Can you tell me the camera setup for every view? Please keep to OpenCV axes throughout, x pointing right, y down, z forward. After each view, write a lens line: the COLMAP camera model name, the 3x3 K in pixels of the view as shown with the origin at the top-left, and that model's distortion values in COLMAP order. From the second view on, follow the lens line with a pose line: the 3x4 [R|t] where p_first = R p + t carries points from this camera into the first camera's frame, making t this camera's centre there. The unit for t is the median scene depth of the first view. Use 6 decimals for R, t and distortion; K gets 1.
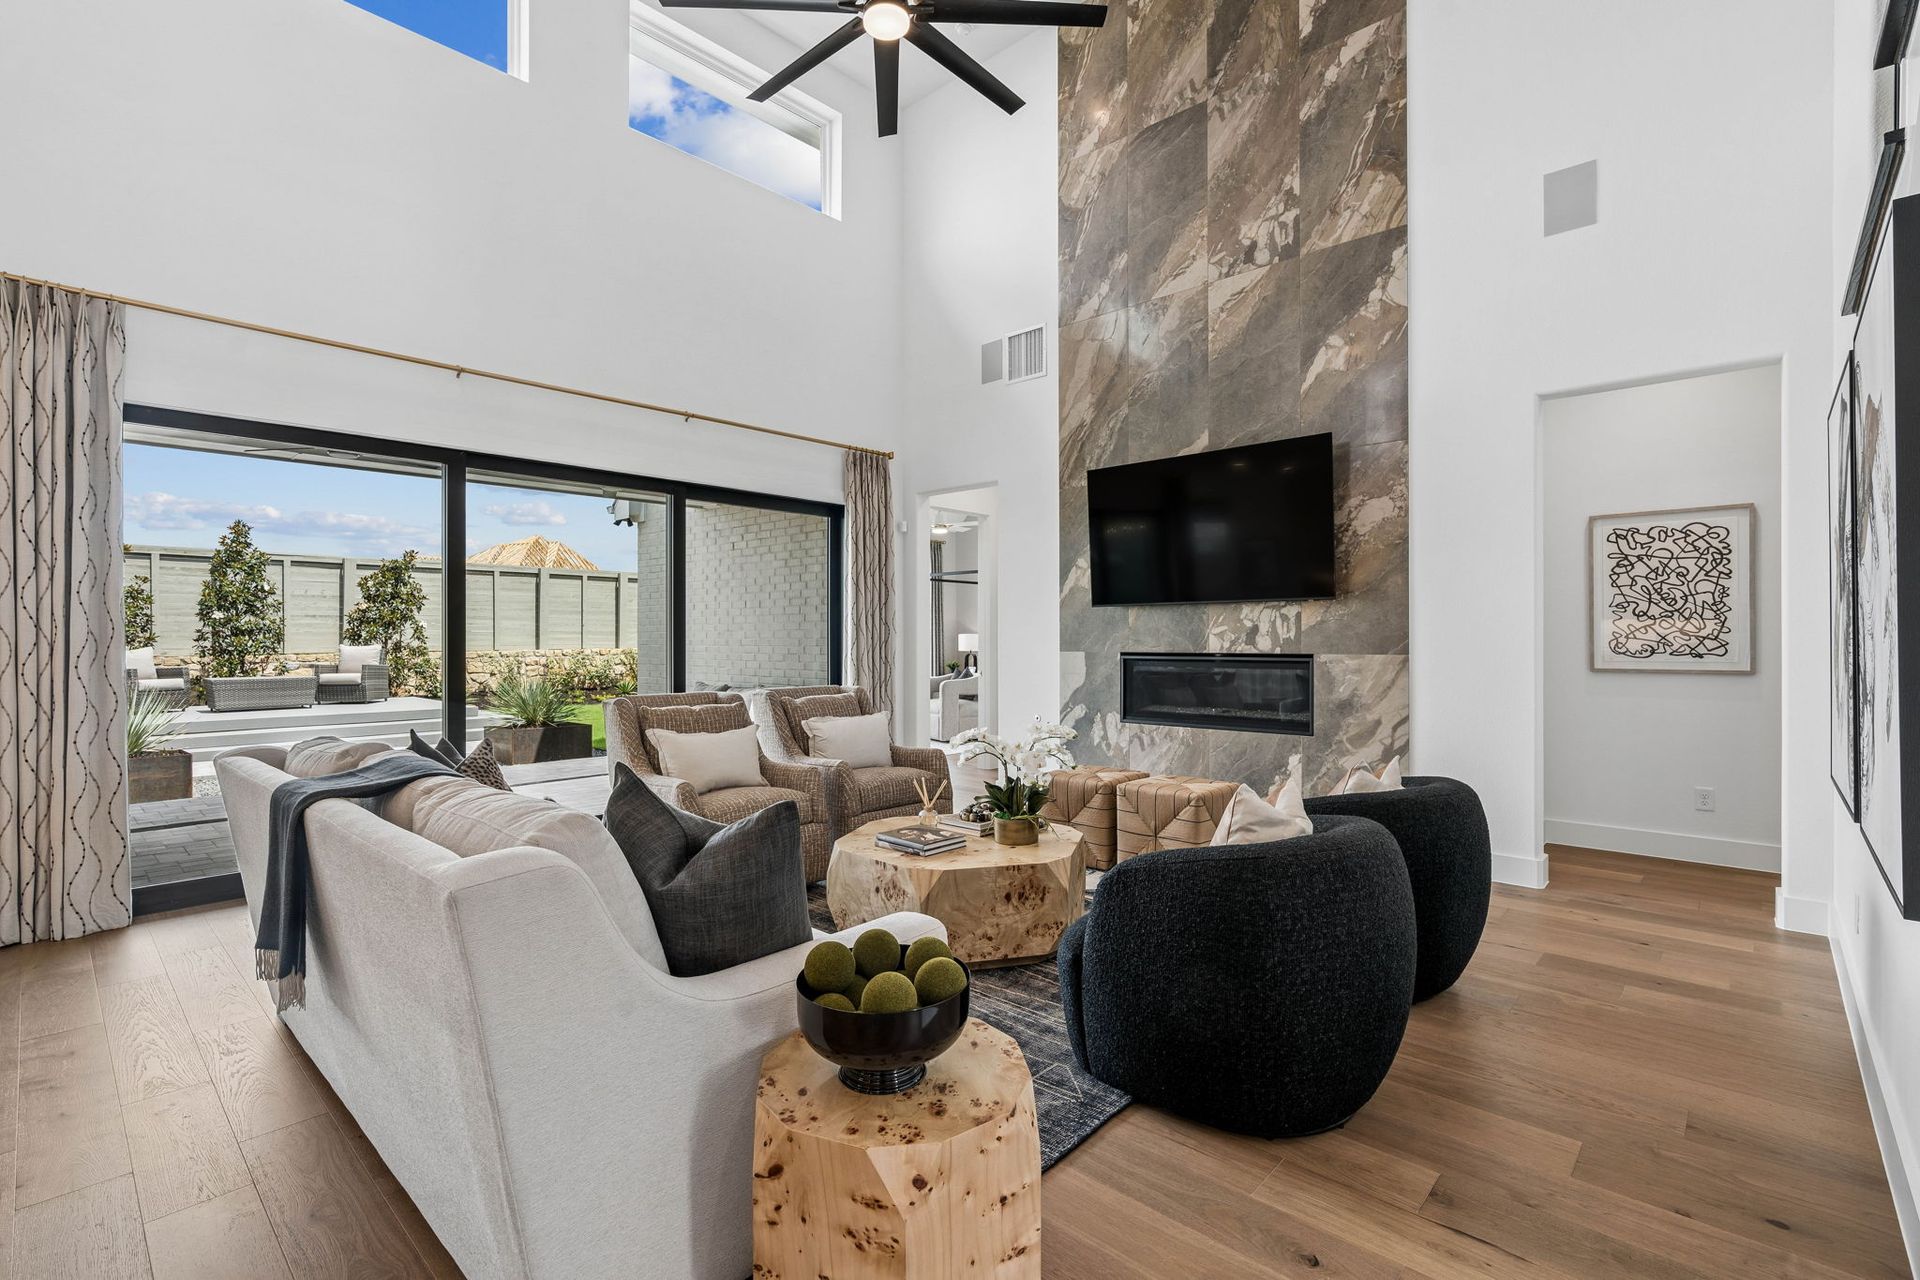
lens RADIAL K [[861.2, 0, 961.9], [0, 861.2, 640.4], [0, 0, 1]] dist [-0.012473, 0.002388]
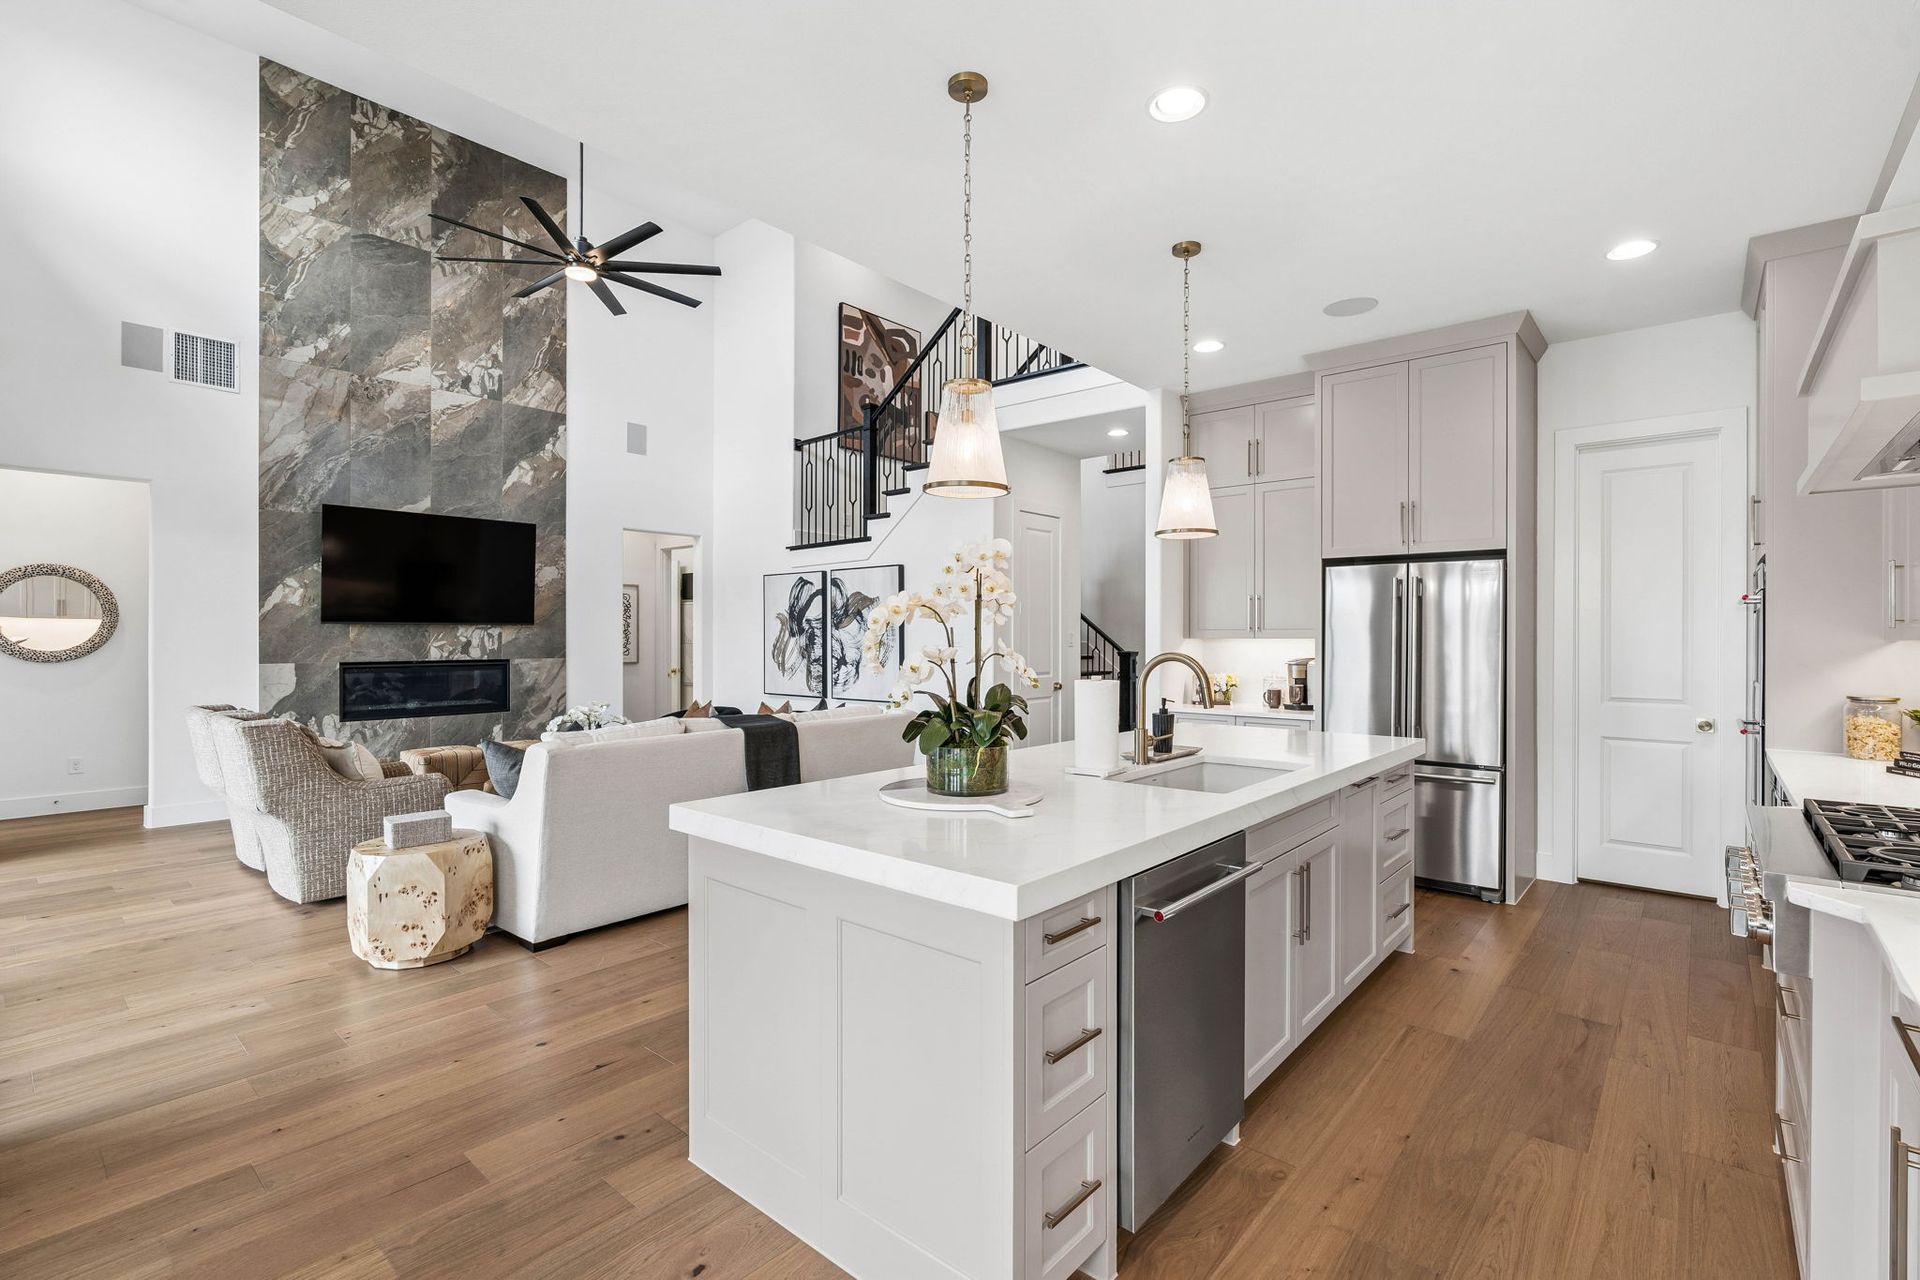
lens RADIAL K [[861.2, 0, 963.8], [0, 861.2, 633.5], [0, 0, 1]] dist [-0.012473, 0.002388]
pose [[-0.032665, 0.003628, 0.999460, -1.129124], [0.001253, 0.999993, -0.003589, -0.023119], [-0.999466, 0.001135, -0.032669, 0.210317]]
